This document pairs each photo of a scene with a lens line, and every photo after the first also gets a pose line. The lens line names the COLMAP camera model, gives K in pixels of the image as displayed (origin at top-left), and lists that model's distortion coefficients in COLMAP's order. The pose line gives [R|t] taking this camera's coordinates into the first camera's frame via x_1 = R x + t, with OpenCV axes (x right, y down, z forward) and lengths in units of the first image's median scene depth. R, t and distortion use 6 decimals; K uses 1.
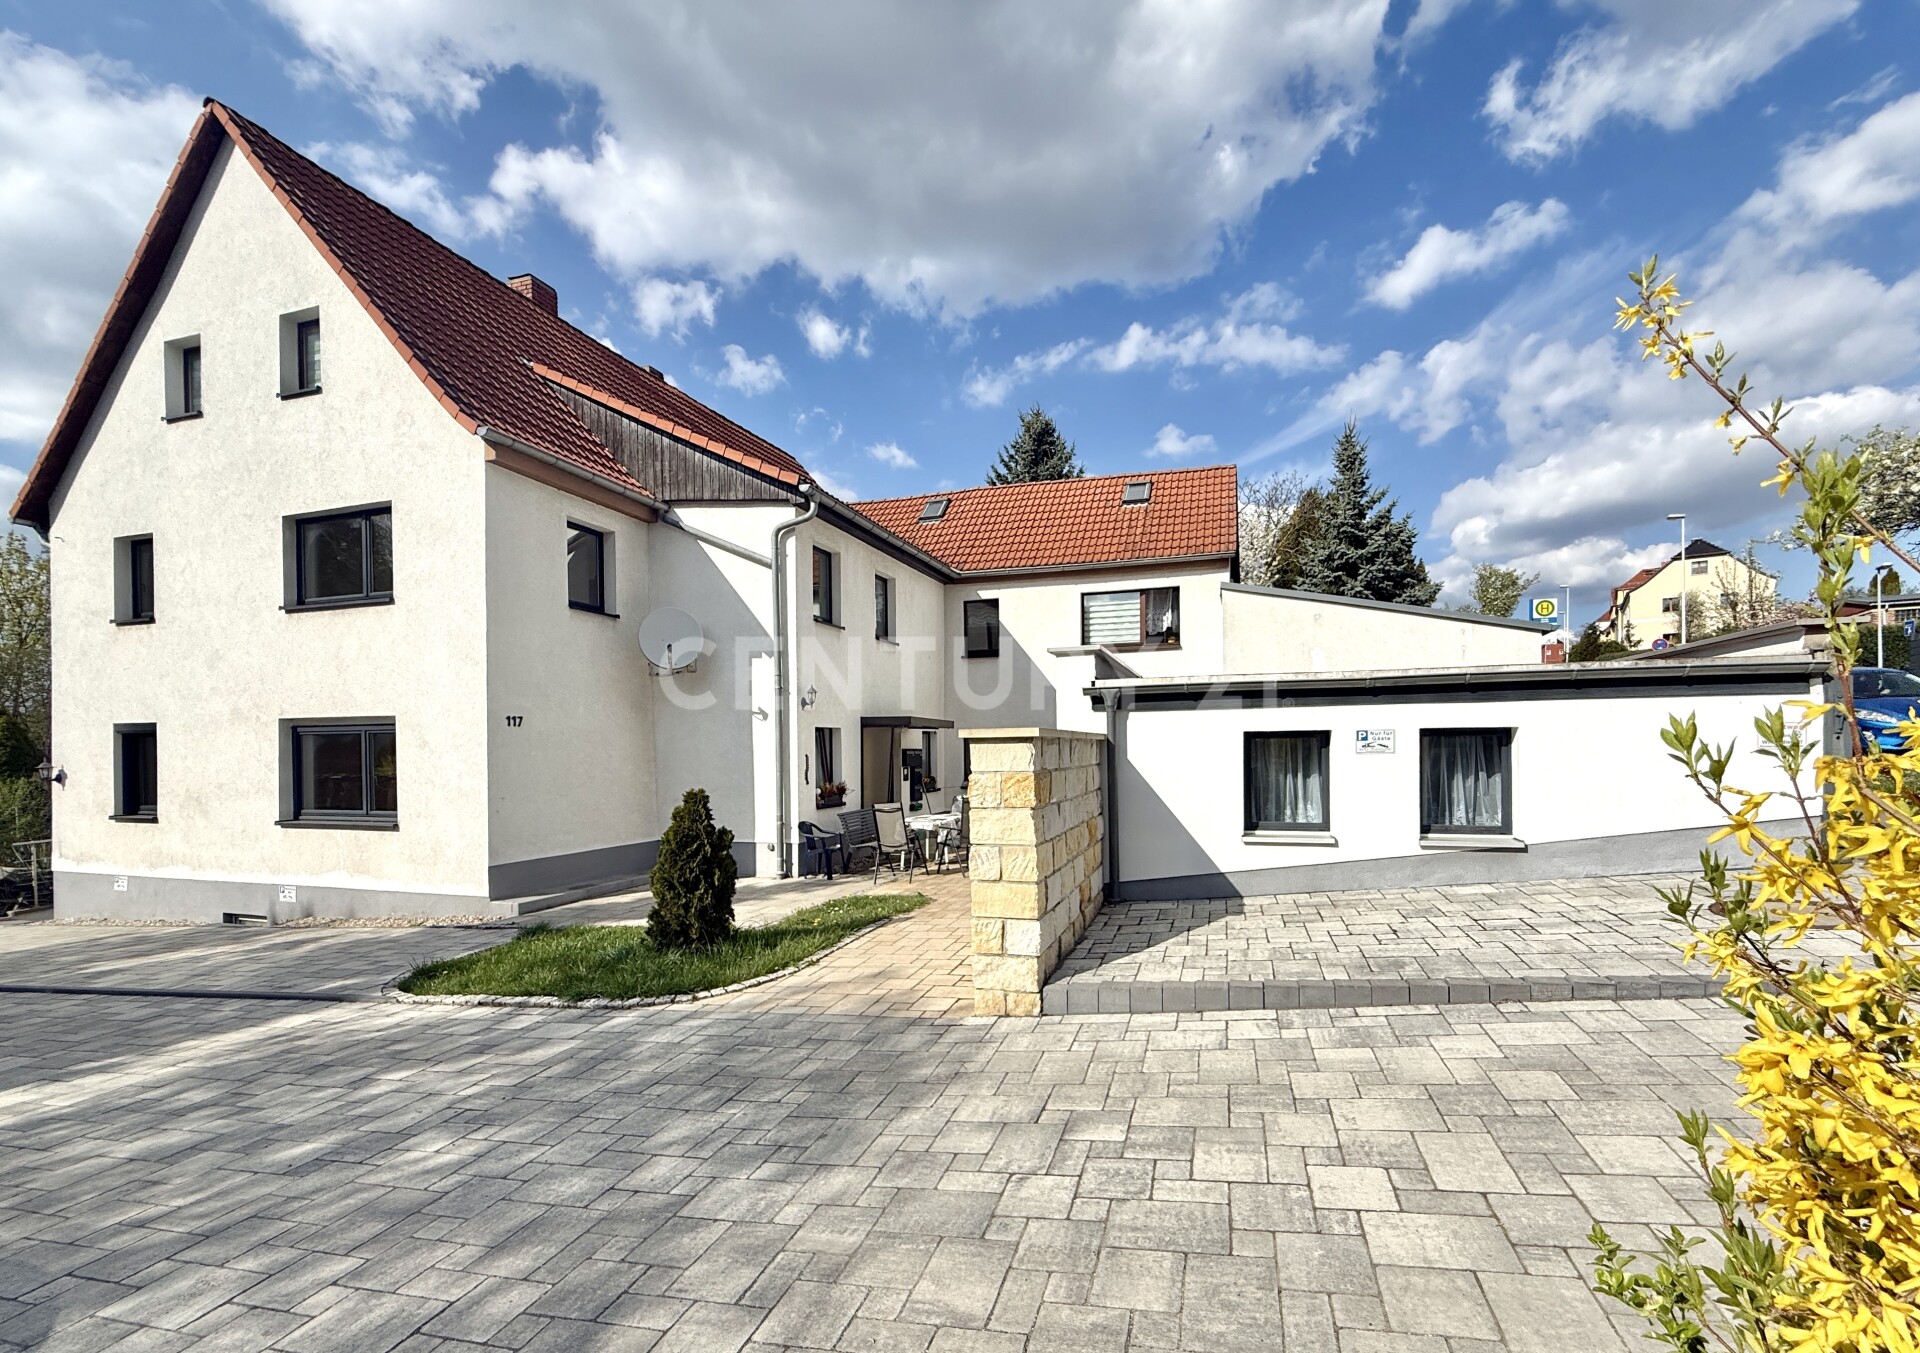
lens RADIAL K [[822.6, 0, 959.3], [0, 822.6, 759.2], [0, 0, 1]] dist [0.002016, 0.000449]
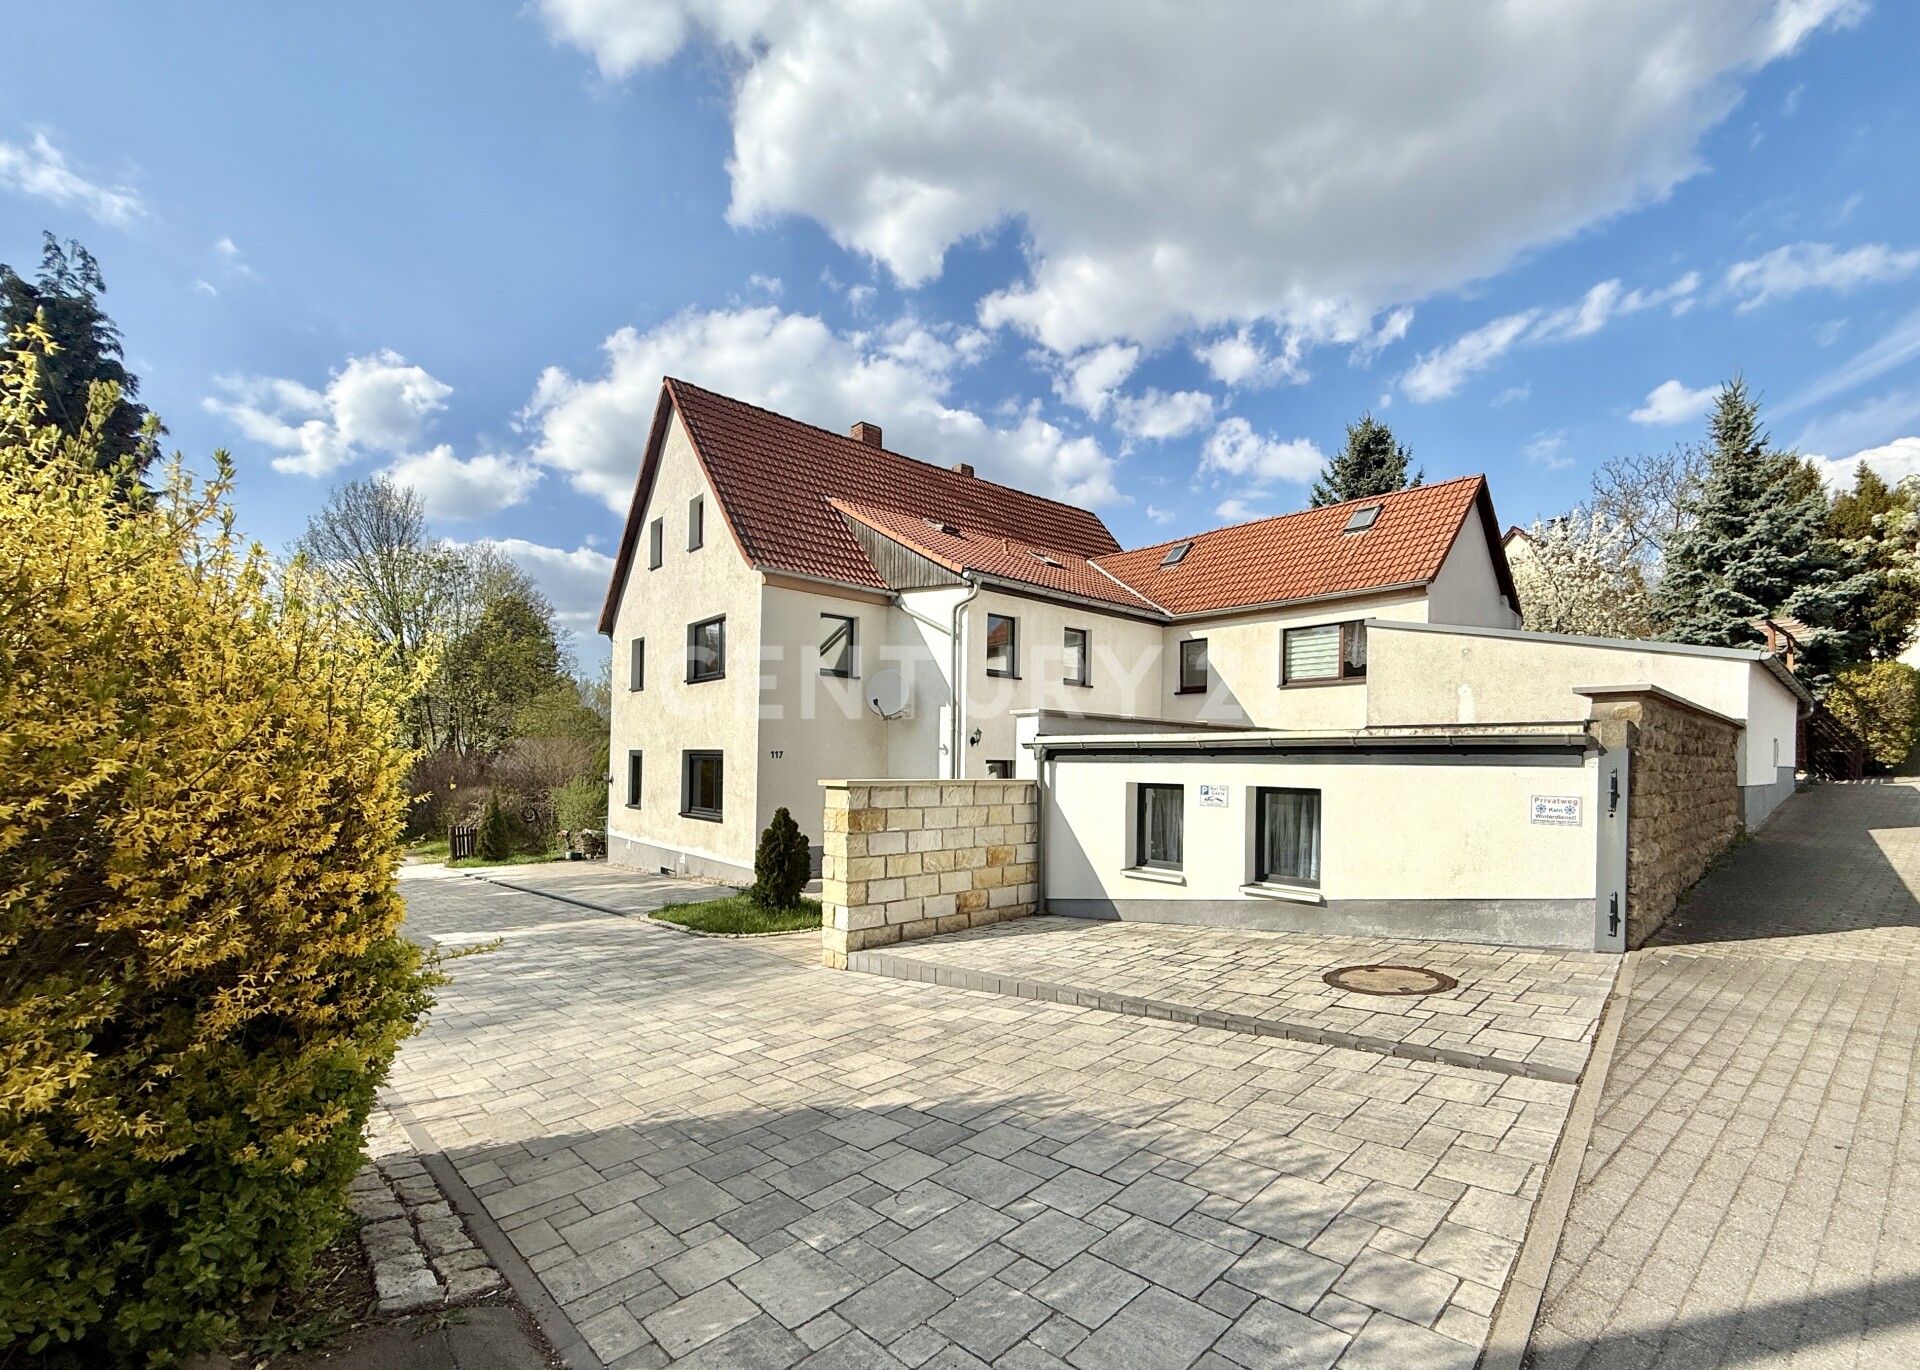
lens RADIAL K [[812.2, 0, 960.4], [0, 812.2, 763.0], [0, 0, 1]] dist [-0.001058, 0.000193]
pose [[0.853218, 0.021458, -0.521112, 0.478397], [-0.027279, 0.999622, -0.003501, -0.032325], [0.520840, 0.017203, 0.853481, -0.080345]]
